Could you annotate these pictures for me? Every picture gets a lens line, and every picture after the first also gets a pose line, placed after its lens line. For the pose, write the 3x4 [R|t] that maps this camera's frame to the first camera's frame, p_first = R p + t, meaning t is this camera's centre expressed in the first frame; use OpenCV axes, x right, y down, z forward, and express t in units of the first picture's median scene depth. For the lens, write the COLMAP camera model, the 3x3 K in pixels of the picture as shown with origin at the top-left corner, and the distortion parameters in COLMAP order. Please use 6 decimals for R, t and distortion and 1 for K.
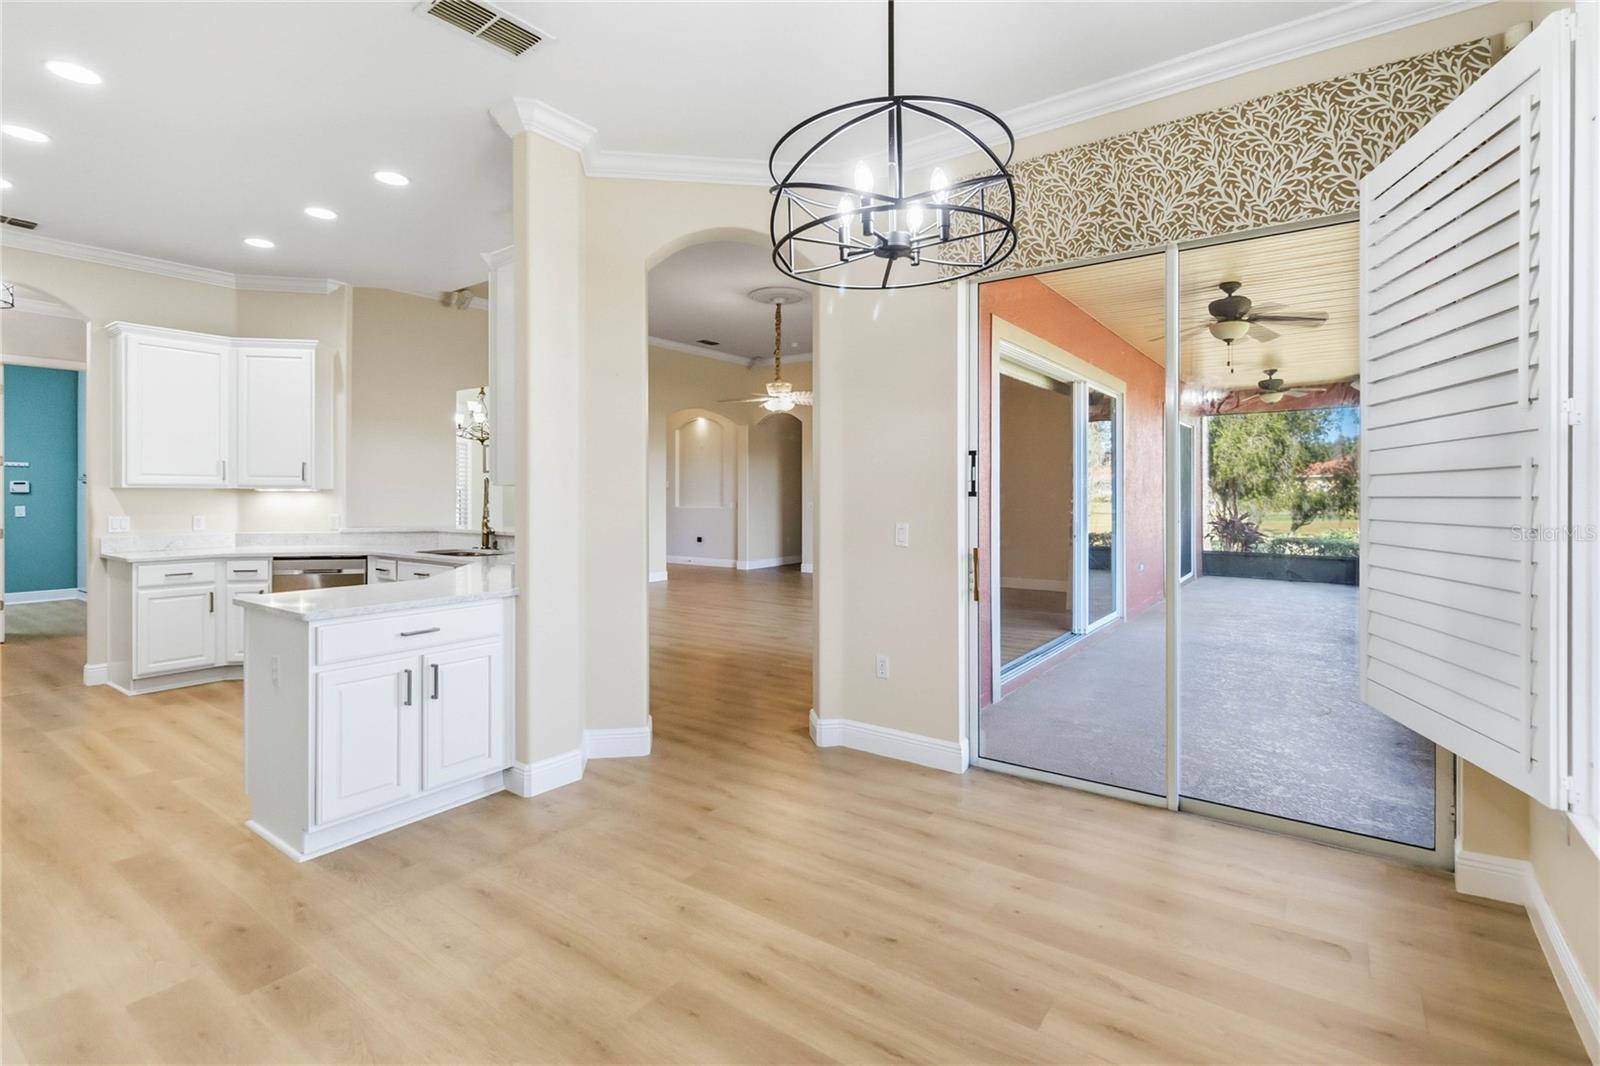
lens RADIAL K [[745.5, 0, 798.5], [0, 745.5, 491.7], [0, 0, 1]] dist [-0.003287, 0.001637]
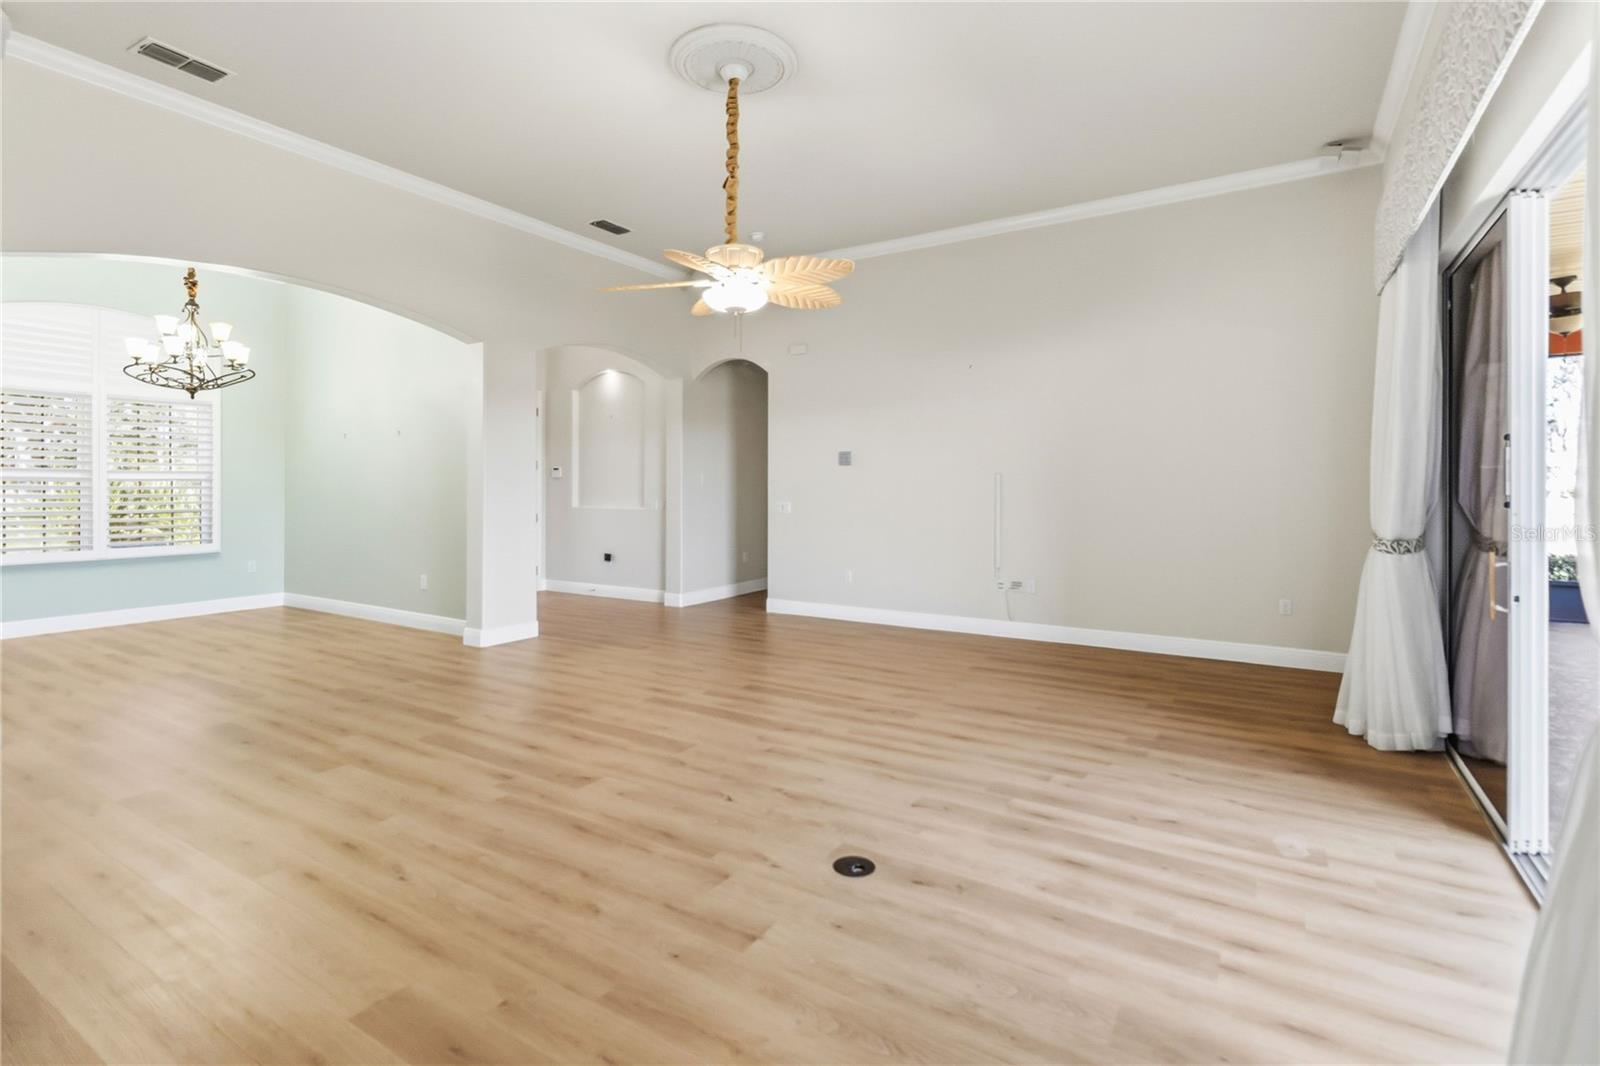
lens RADIAL K [[745.5, 0, 795.0], [0, 745.5, 490.7], [0, 0, 1]] dist [-0.003287, 0.001637]
pose [[0.997940, -0.000882, 0.064143, -0.028165], [0.000202, 0.999944, 0.010598, -0.000945], [-0.064149, -0.010563, 0.997884, 0.818129]]
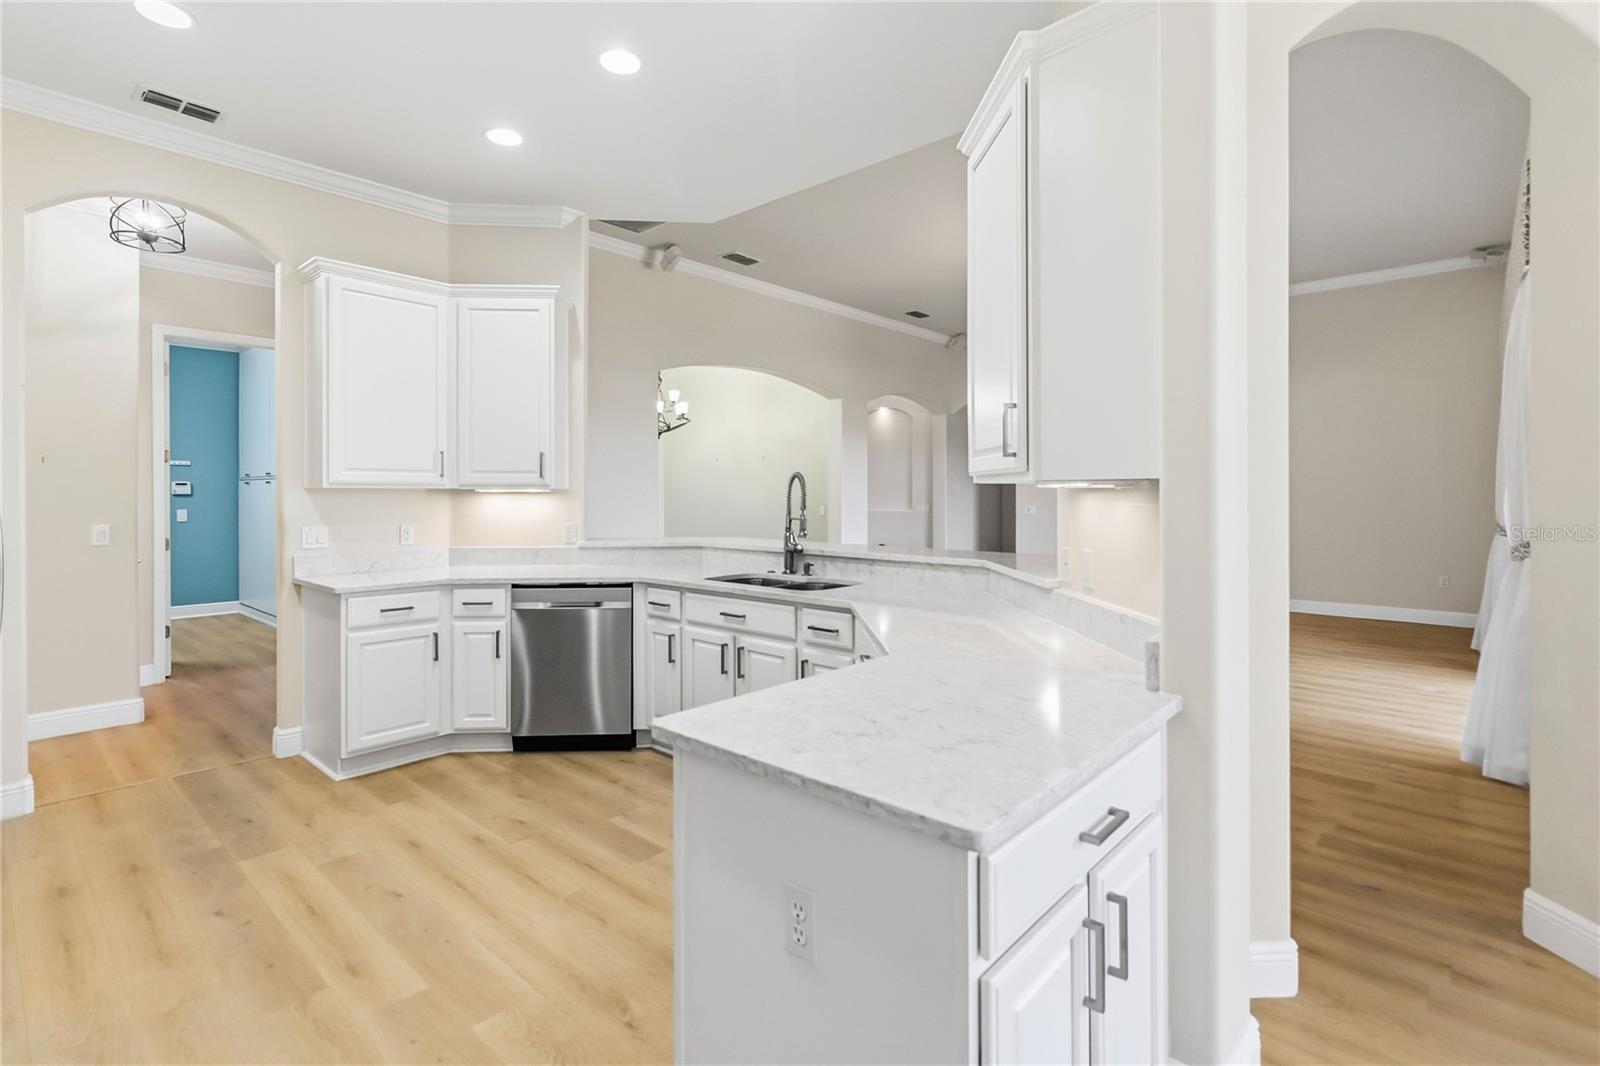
lens RADIAL K [[745.5, 0, 793.3], [0, 745.5, 492.9], [0, 0, 1]] dist [-0.003287, 0.001637]
pose [[0.993798, -0.002048, -0.111180, -0.335410], [0.002130, 0.999998, 0.000617, 0.000093], [0.111179, -0.000850, 0.993800, 0.297775]]
